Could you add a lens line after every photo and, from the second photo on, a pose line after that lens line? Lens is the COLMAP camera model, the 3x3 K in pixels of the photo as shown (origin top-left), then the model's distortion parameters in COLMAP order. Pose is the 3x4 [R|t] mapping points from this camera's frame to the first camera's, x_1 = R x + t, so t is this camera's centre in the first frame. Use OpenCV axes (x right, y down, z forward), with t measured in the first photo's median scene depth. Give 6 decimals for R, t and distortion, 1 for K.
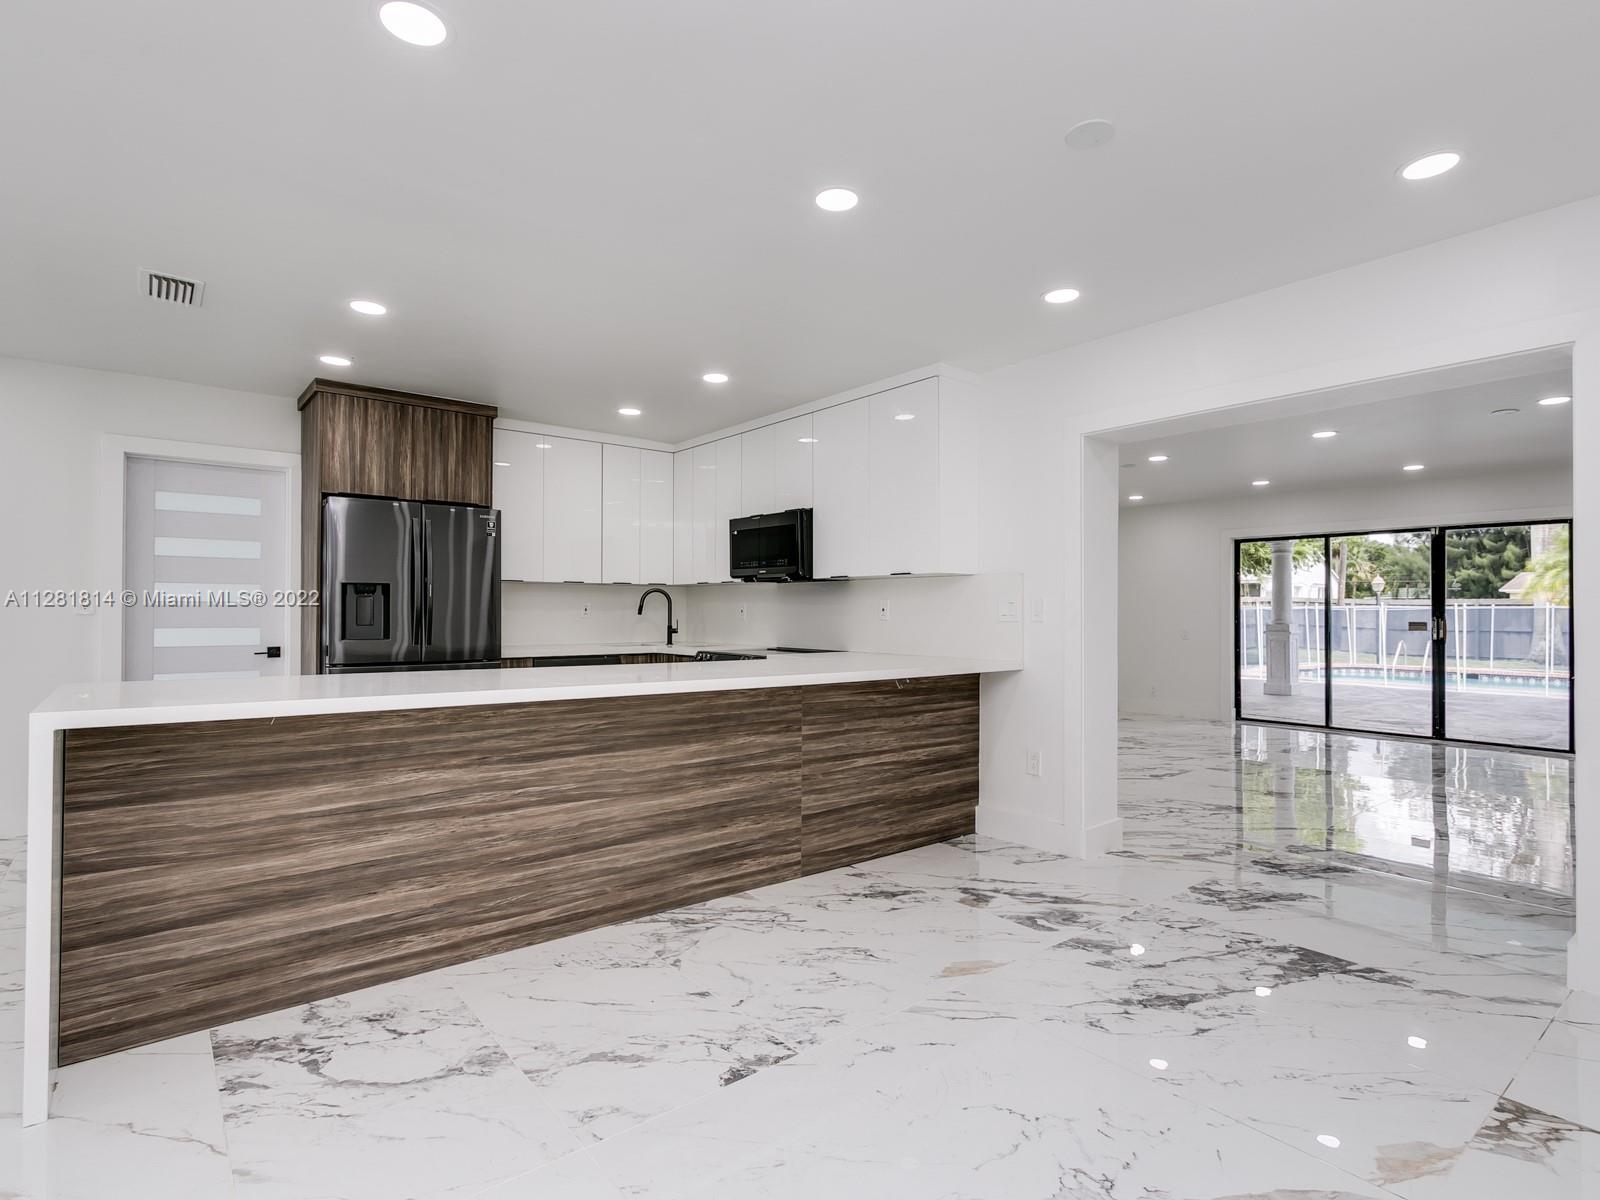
lens RADIAL K [[847.7, 0, 849.0], [0, 847.7, 600.9], [0, 0, 1]] dist [0.004001, 0.001570]
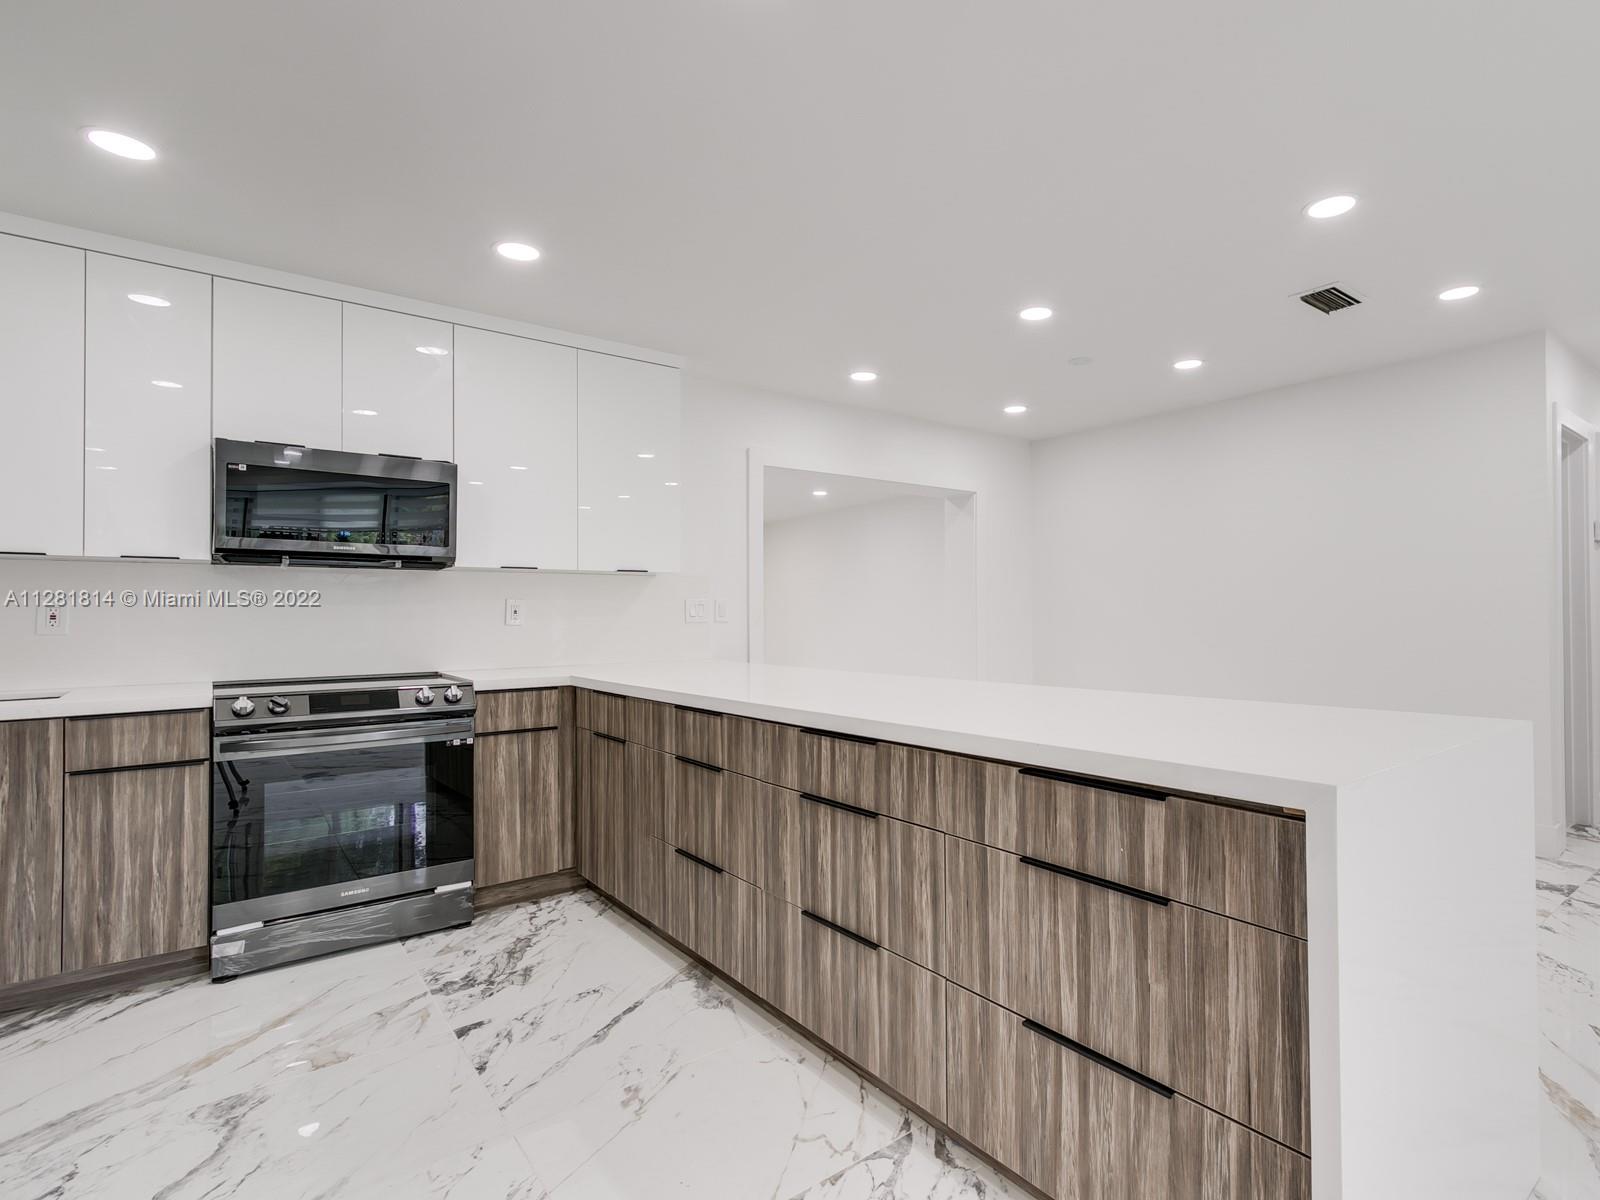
lens RADIAL K [[813.6, 0, 909.3], [0, 813.6, 603.6], [0, 0, 1]] dist [0.002854, -0.000155]
pose [[-0.024365, 0.007600, 0.999674, -0.747462], [-0.005428, 0.999955, -0.007734, 0.007488], [-0.999688, -0.005615, -0.024323, 0.685847]]
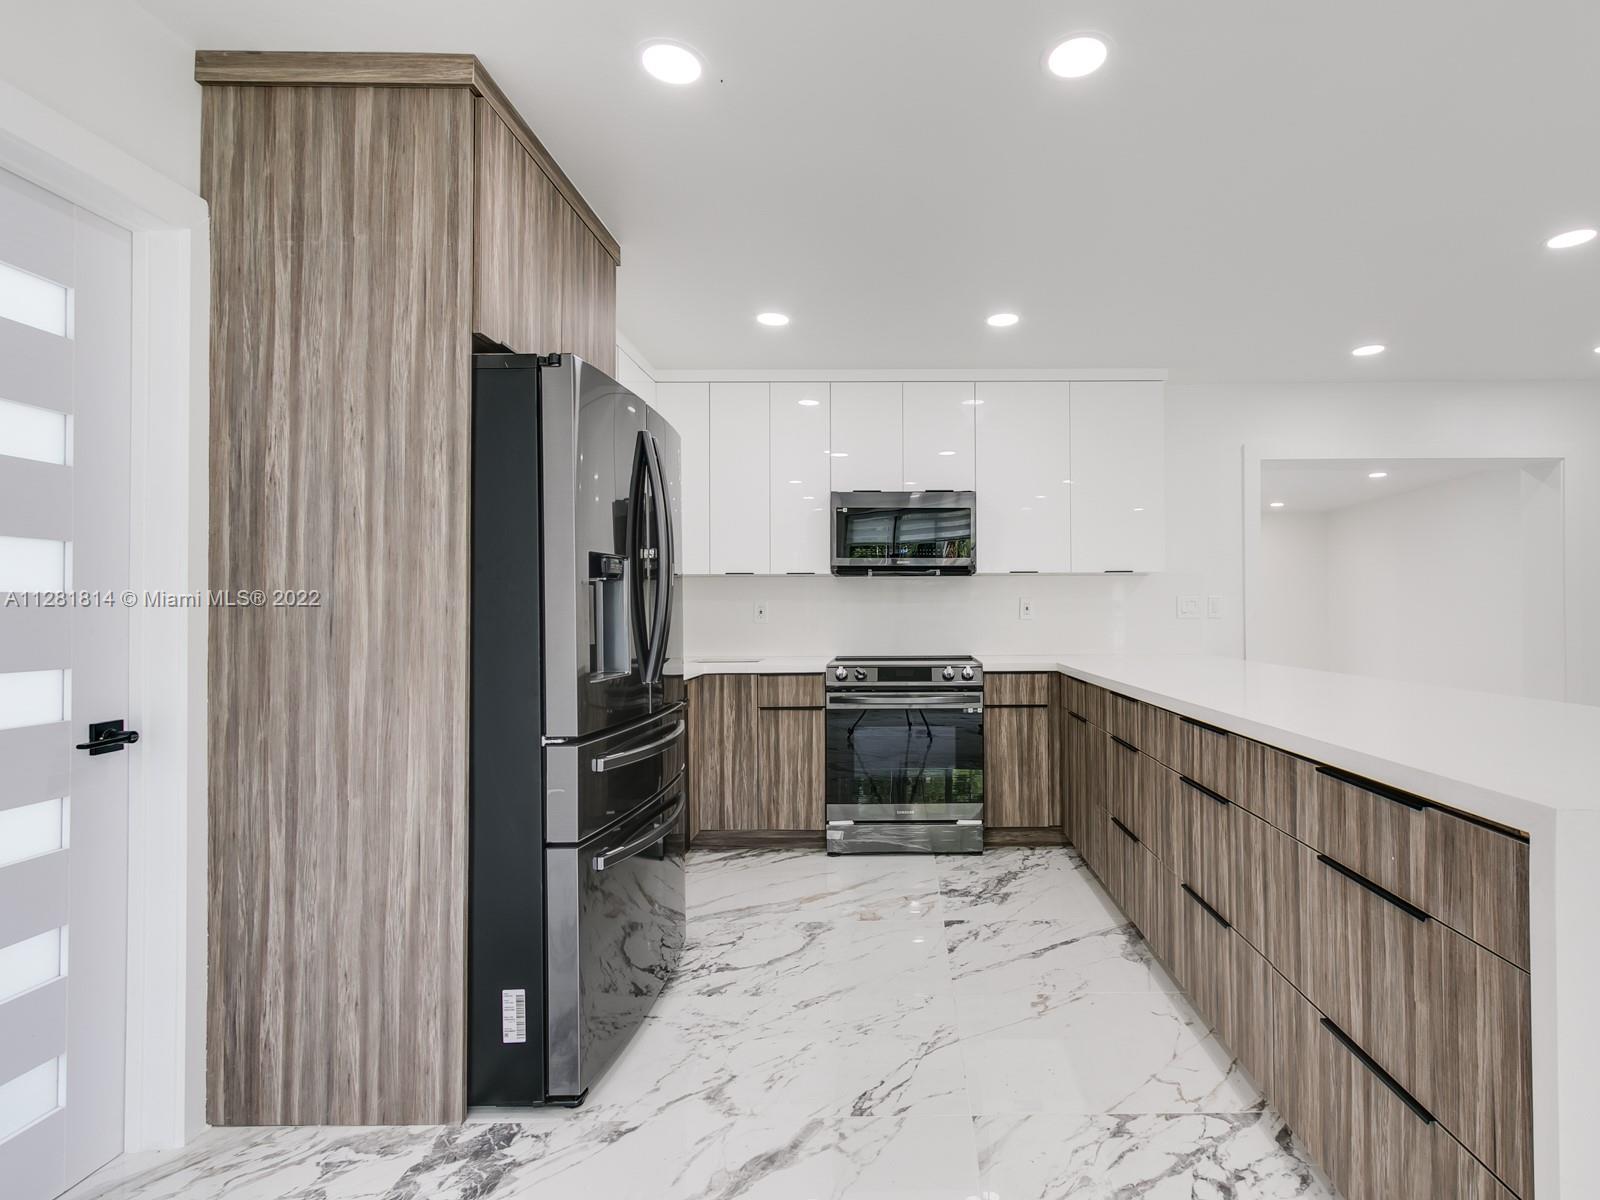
lens RADIAL K [[817.1, 0, 916.1], [0, 817.1, 604.7], [0, 0, 1]] dist [0.002025, 0.000168]
pose [[0.618497, -0.000877, 0.785786, -0.779670], [-0.001152, 0.999997, 0.002023, 0.005167], [-0.785786, -0.002157, 0.618495, 0.561577]]
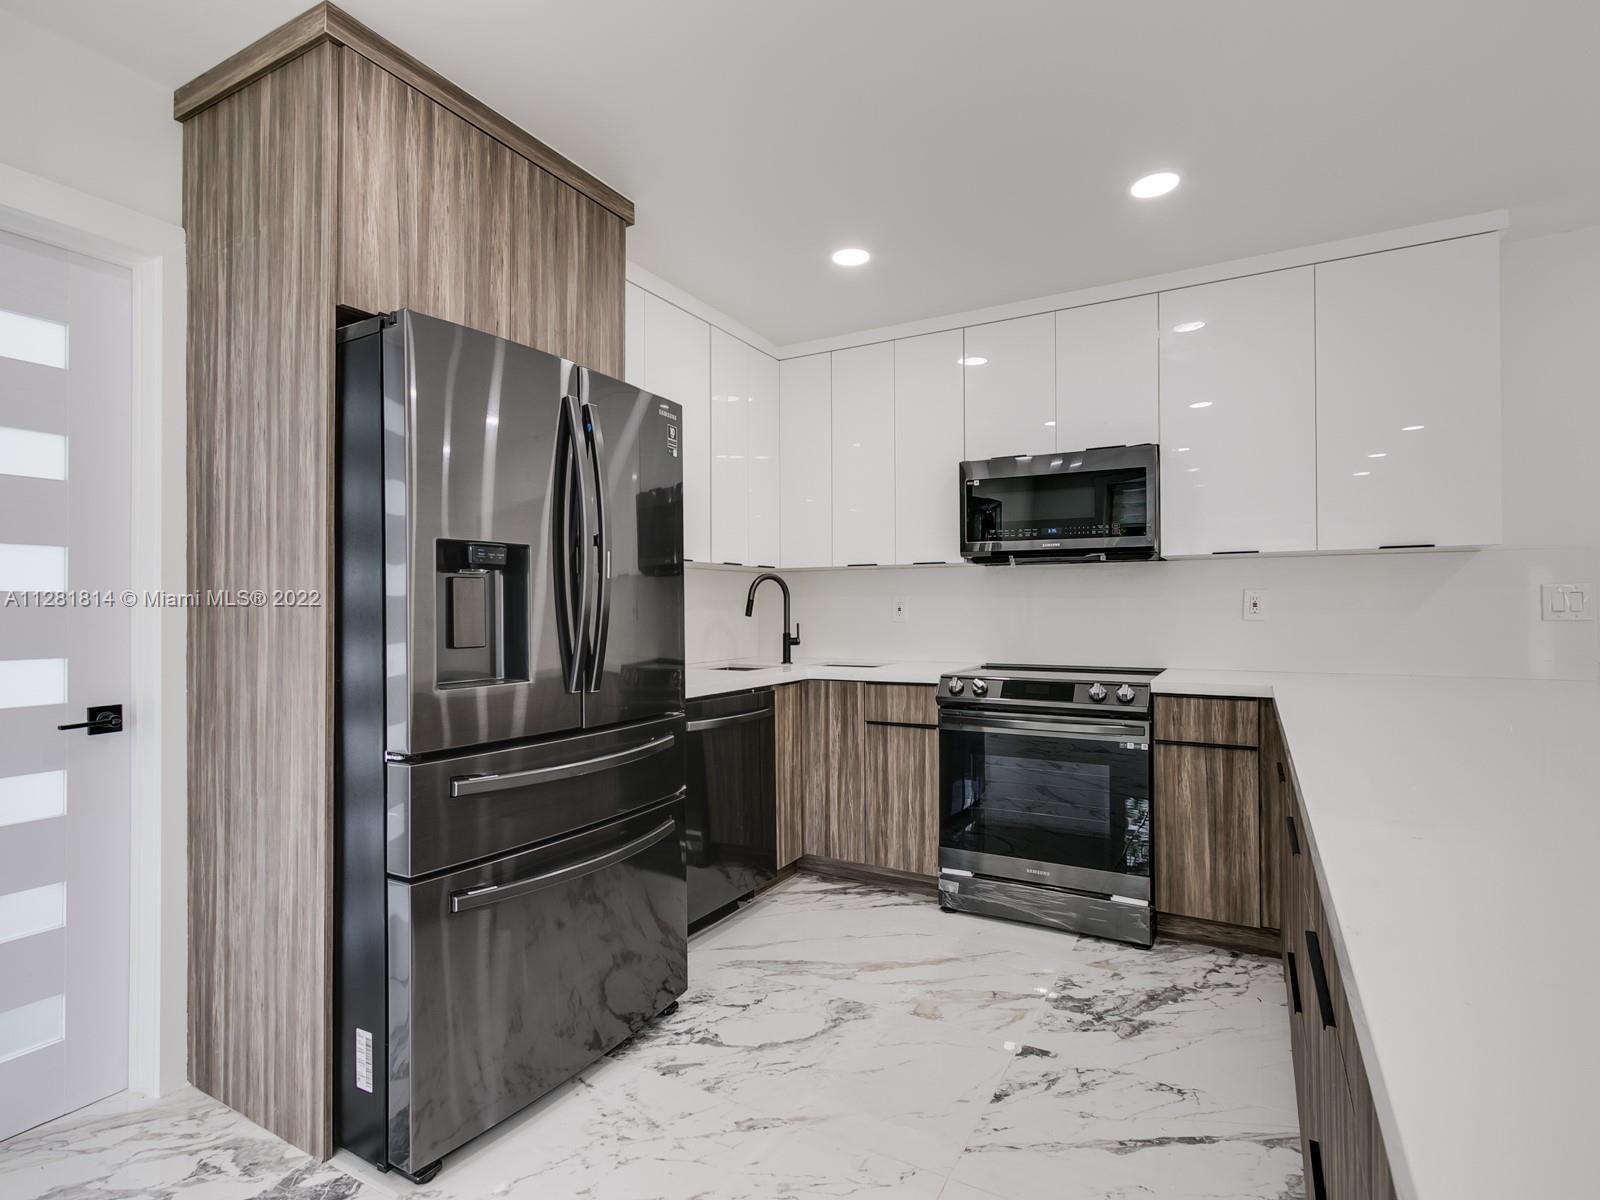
lens RADIAL K [[815.4, 0, 793.8], [0, 815.4, 604.3], [0, 0, 1]] dist [0.002728, -0.000259]
pose [[0.933354, -0.004965, 0.358923, -0.545018], [0.003578, 0.999983, 0.004528, 0.006723], [-0.358939, -0.002942, 0.933356, 0.562432]]
